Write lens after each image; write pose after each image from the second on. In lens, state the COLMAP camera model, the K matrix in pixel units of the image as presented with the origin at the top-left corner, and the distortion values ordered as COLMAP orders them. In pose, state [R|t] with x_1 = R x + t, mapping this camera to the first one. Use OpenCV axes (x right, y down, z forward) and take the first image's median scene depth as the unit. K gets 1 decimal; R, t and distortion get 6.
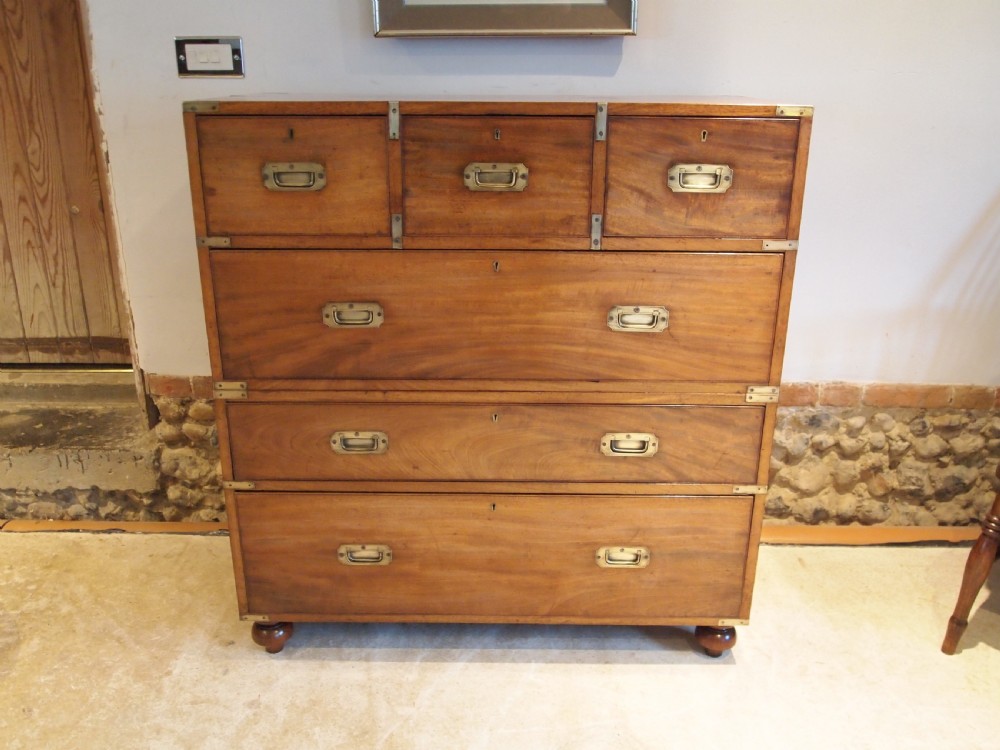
lens RADIAL K [[857.3, 0, 499.5], [0, 857.3, 373.6], [0, 0, 1]] dist [-0.032523, -0.011459]
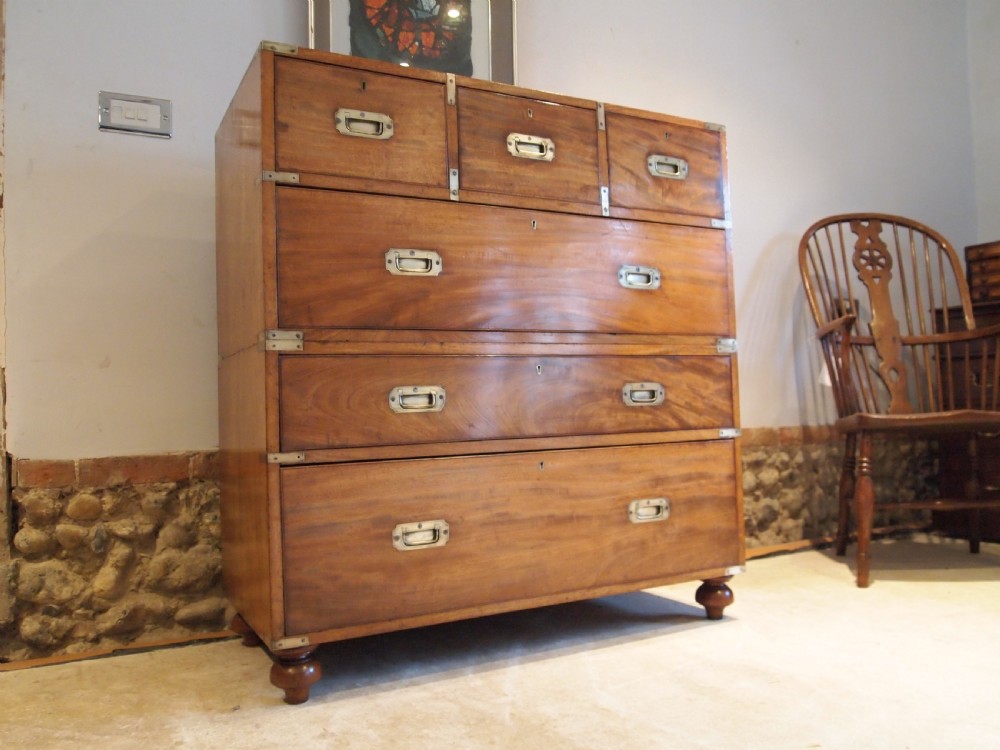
lens RADIAL K [[800.5, 0, 496.2], [0, 800.5, 379.6], [0, 0, 1]] dist [-0.040409, -0.001833]
pose [[0.881177, -0.015302, 0.472539, -0.492172], [0.194882, 0.922373, -0.333541, 0.363398], [-0.430753, 0.385998, 0.815756, 0.219938]]
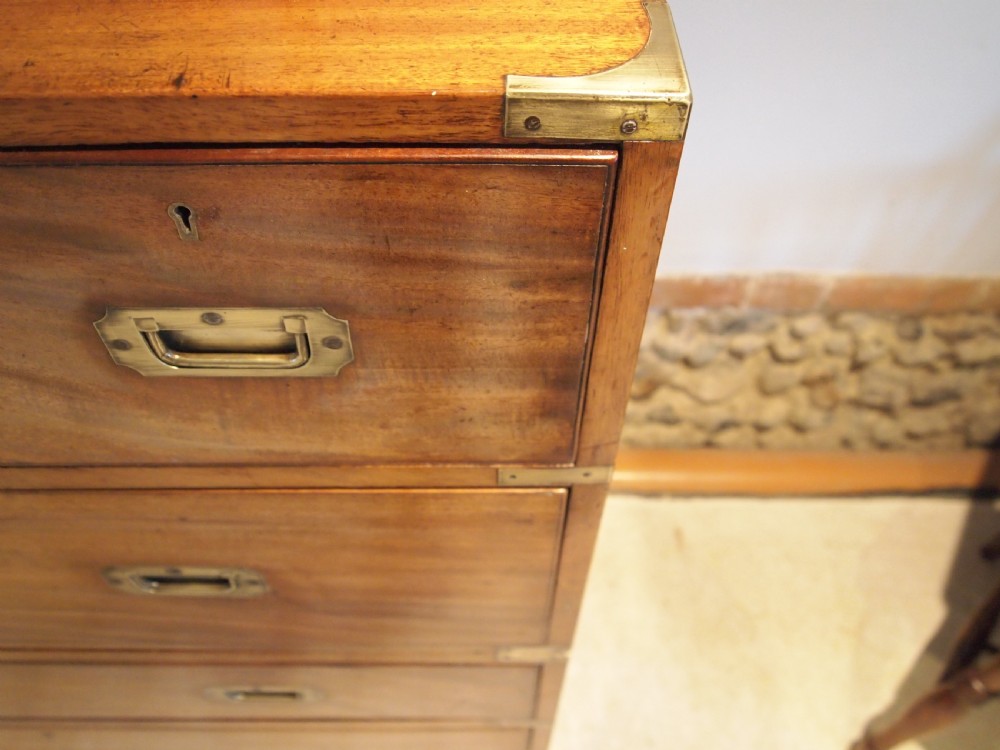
lens RADIAL K [[857.3, 0, 502.9], [0, 857.3, 400.3], [0, 0, 1]] dist [-0.032523, -0.011459]
pose [[0.999683, -0.015556, 0.019795, 0.270882], [0.001852, 0.829574, 0.558394, -0.311088], [-0.025108, -0.558181, 0.829339, 0.671680]]
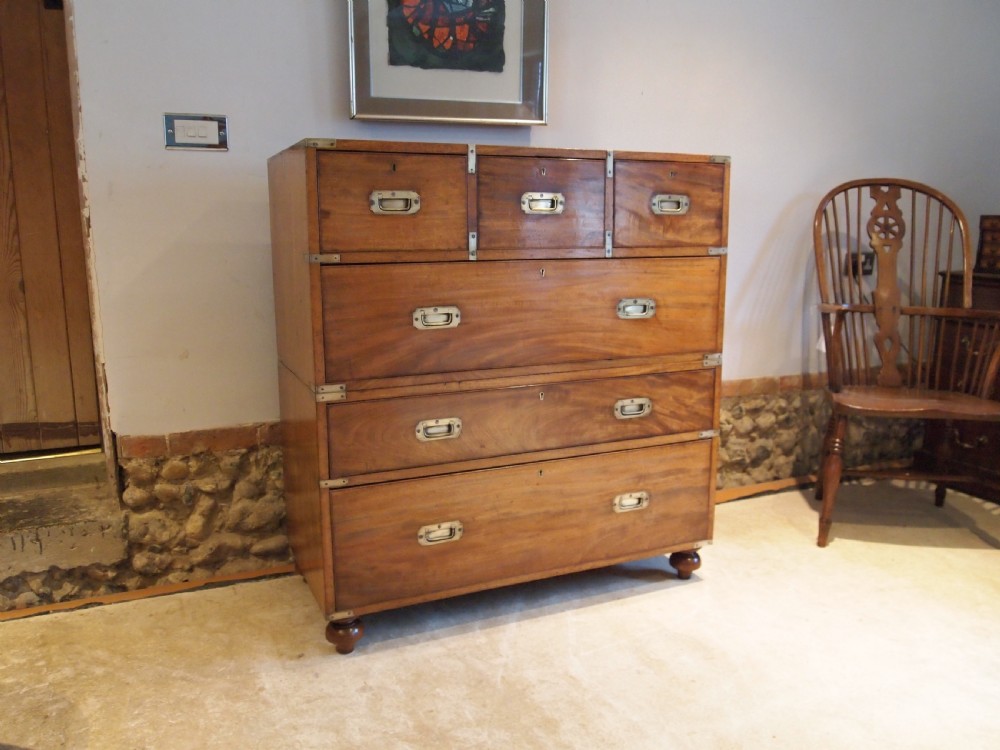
lens RADIAL K [[800.5, 0, 497.1], [0, 800.5, 376.0], [0, 0, 1]] dist [-0.040409, -0.001833]
pose [[0.911480, -0.084133, 0.402649, -0.511319], [0.147818, 0.980466, -0.129751, 0.158262], [-0.383867, 0.177784, 0.906112, -0.038688]]
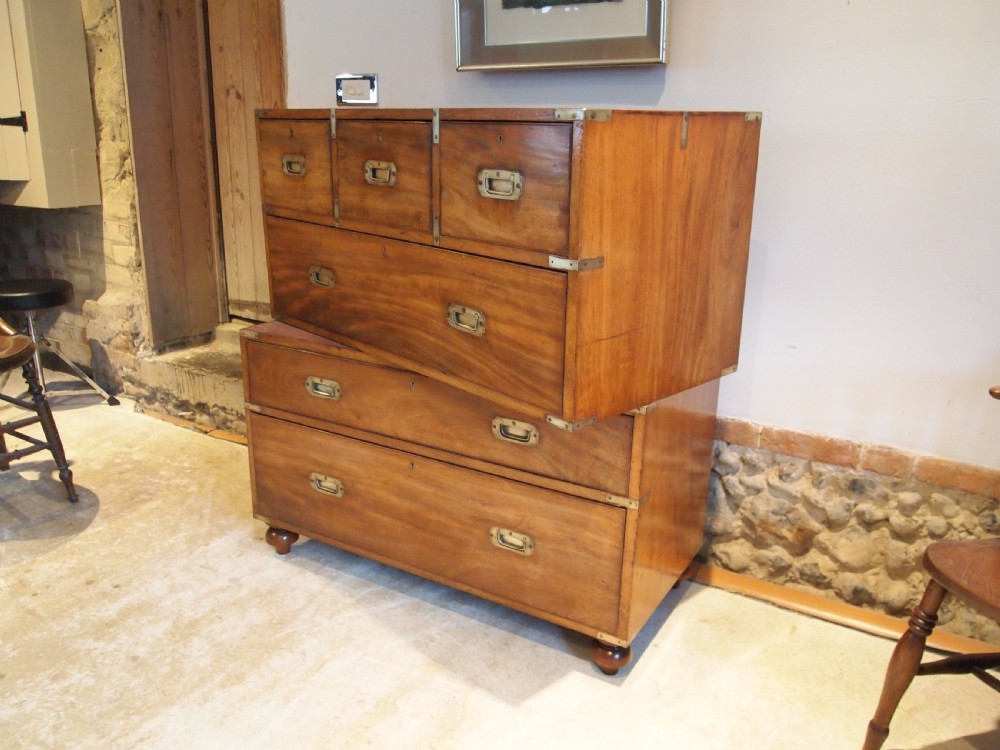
lens RADIAL K [[800.5, 0, 503.5], [0, 800.5, 374.7], [0, 0, 1]] dist [-0.040409, -0.001833]
pose [[0.867119, 0.155851, -0.473091, 0.579082], [-0.185829, 0.982436, -0.016957, 0.032299], [0.462139, 0.102618, 0.880850, 0.108169]]
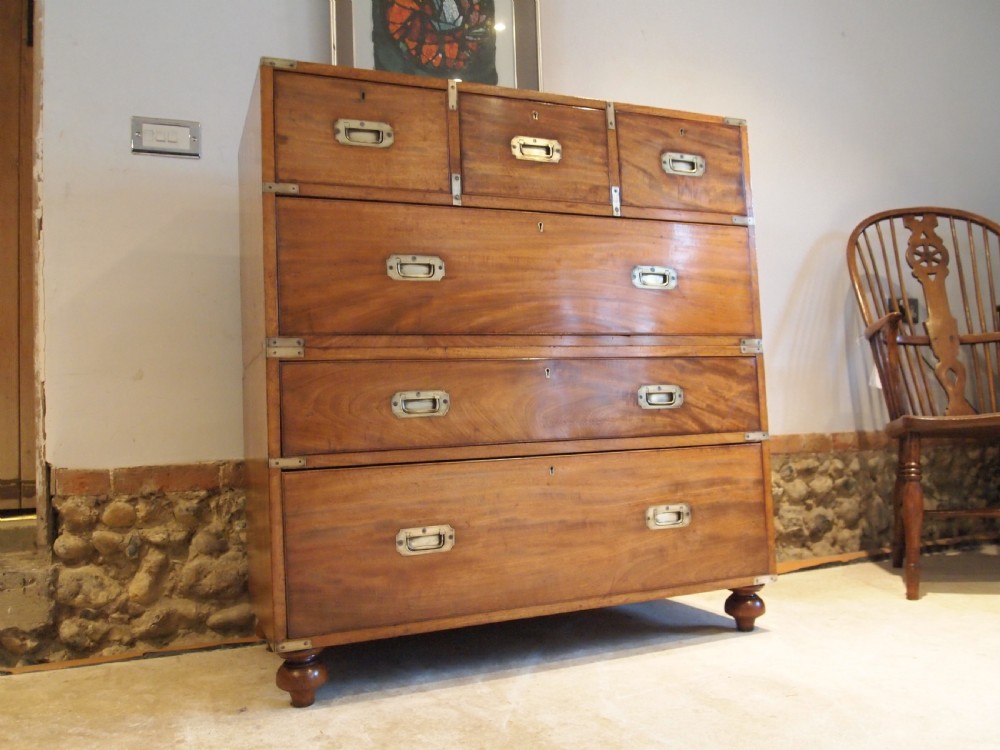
lens RADIAL K [[800.5, 0, 497.3], [0, 800.5, 379.9], [0, 0, 1]] dist [-0.040409, -0.001833]
pose [[0.923518, -0.022525, 0.382893, -0.413205], [0.175576, 0.912369, -0.369806, 0.389036], [-0.341010, 0.408750, 0.846544, 0.198505]]
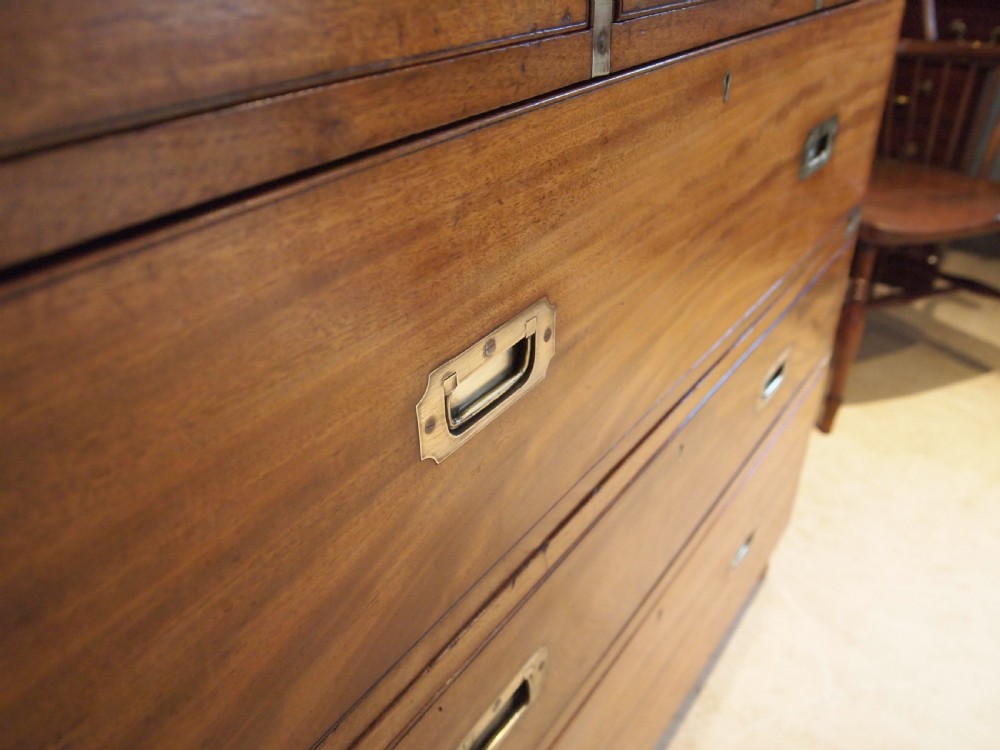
lens RADIAL K [[790.6, 0, 500.6], [0, 790.6, 381.5], [0, 0, 1]] dist [-0.004744, -0.007267]
pose [[0.574362, -0.429390, 0.696945, -0.311827], [0.290252, 0.902894, 0.317075, -0.131483], [-0.765416, 0.020174, 0.643219, 0.775640]]
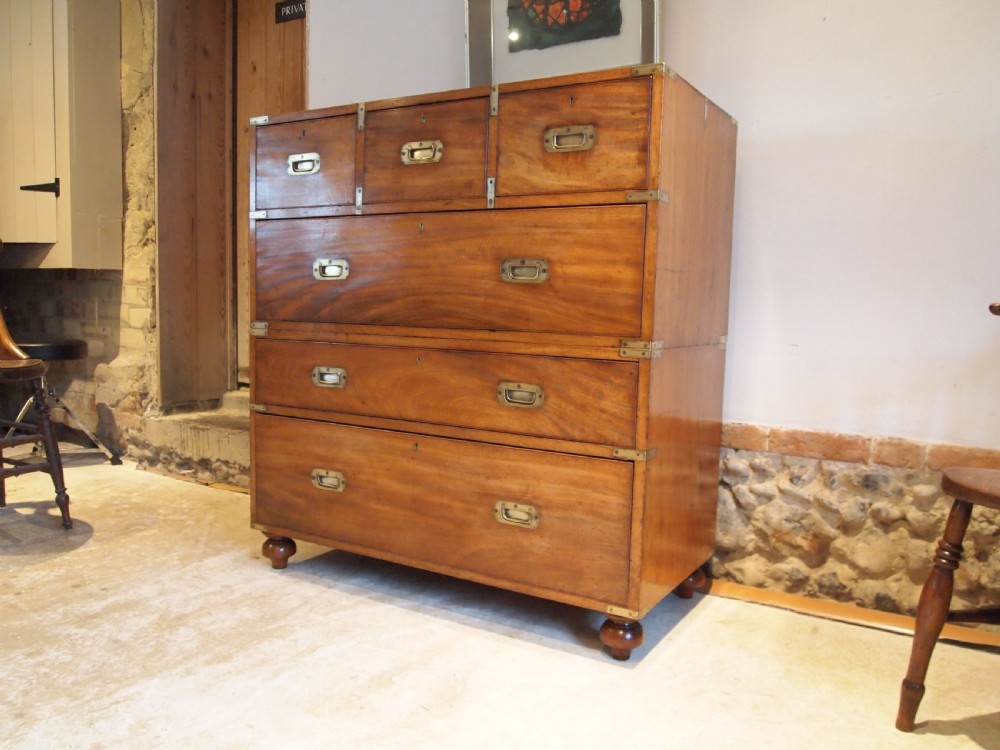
lens RADIAL K [[800.5, 0, 504.5], [0, 800.5, 375.8], [0, 0, 1]] dist [-0.040409, -0.001833]
pose [[0.863729, 0.063513, -0.499939, 0.608772], [-0.190131, 0.959784, -0.206553, 0.259979], [0.466715, 0.273459, 0.841069, 0.146797]]
